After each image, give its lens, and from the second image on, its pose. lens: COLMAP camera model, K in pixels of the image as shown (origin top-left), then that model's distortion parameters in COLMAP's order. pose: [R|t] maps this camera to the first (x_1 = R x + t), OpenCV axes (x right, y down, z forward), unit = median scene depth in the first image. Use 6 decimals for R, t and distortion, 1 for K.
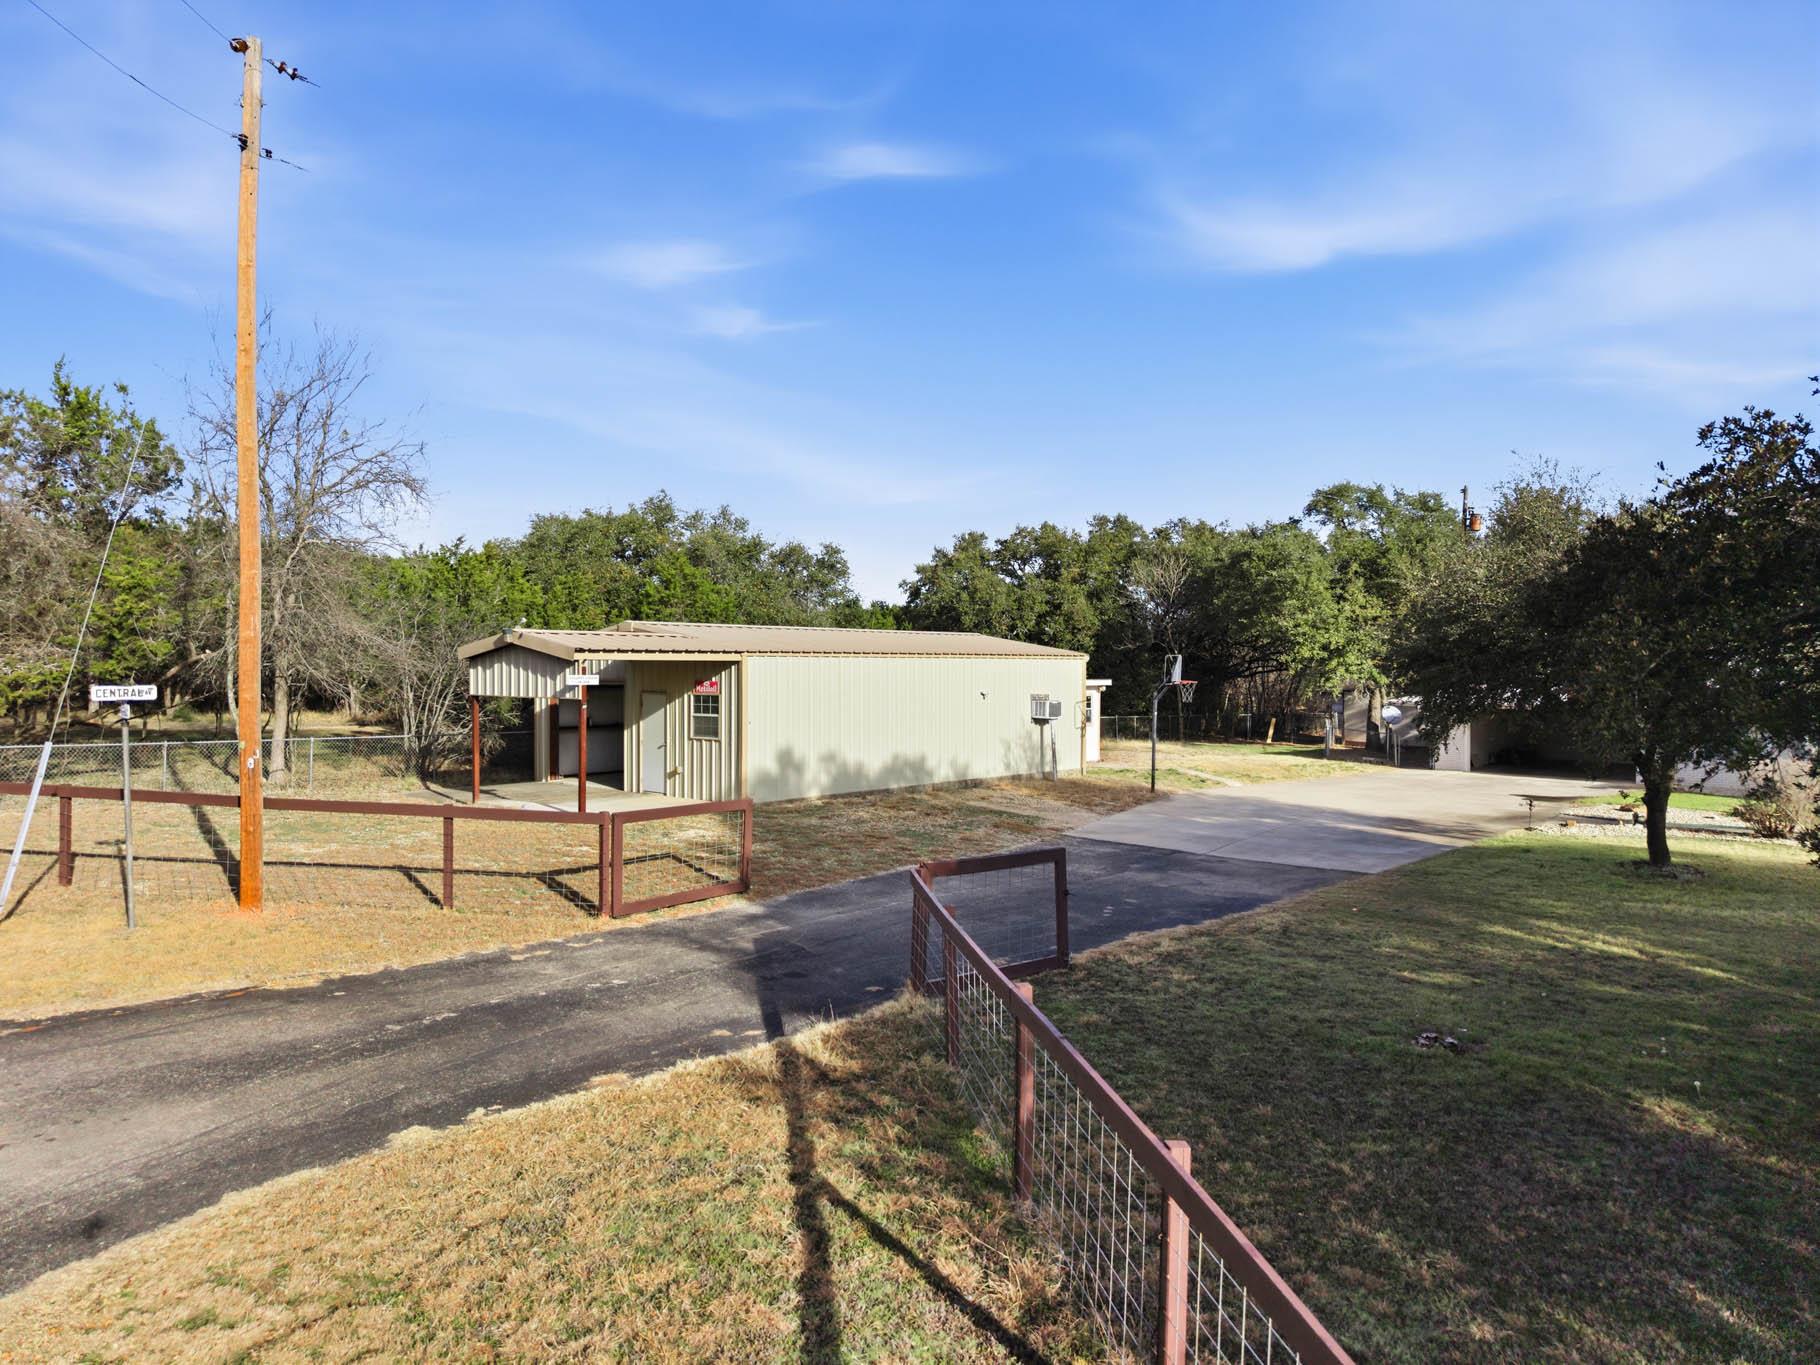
lens RADIAL K [[1247.6, 0, 897.5], [0, 1247.6, 691.2], [0, 0, 1]] dist [0.005616, -0.029034]
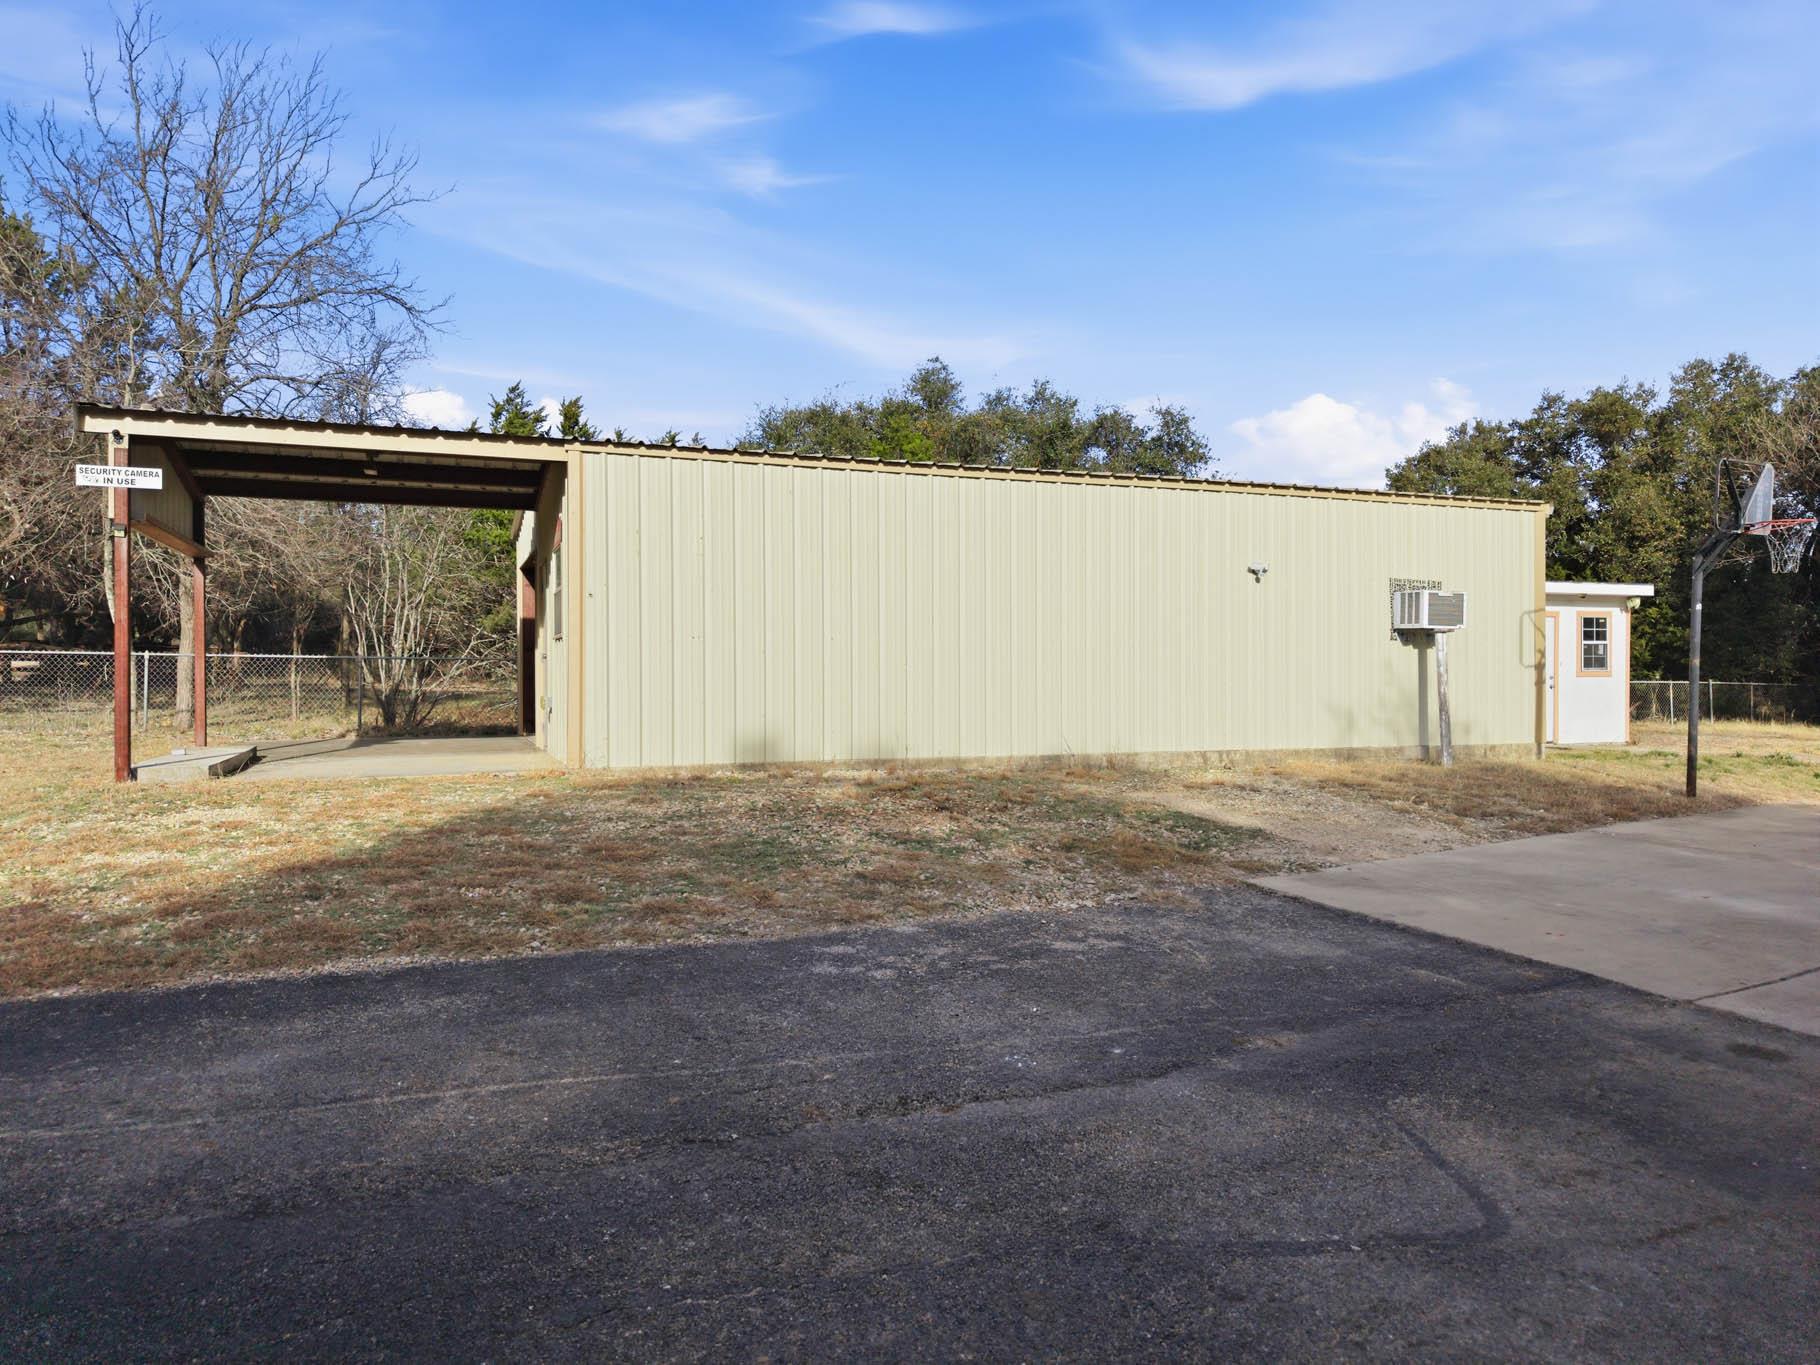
lens RADIAL K [[1247.6, 0, 897.5], [0, 1247.6, 691.2], [0, 0, 1]] dist [0.005616, -0.029034]
pose [[0.892068, -0.002877, -0.451891, 0.118786], [-0.004630, 0.999869, -0.015506, 0.041086], [0.451877, 0.015925, 0.891938, 0.384534]]
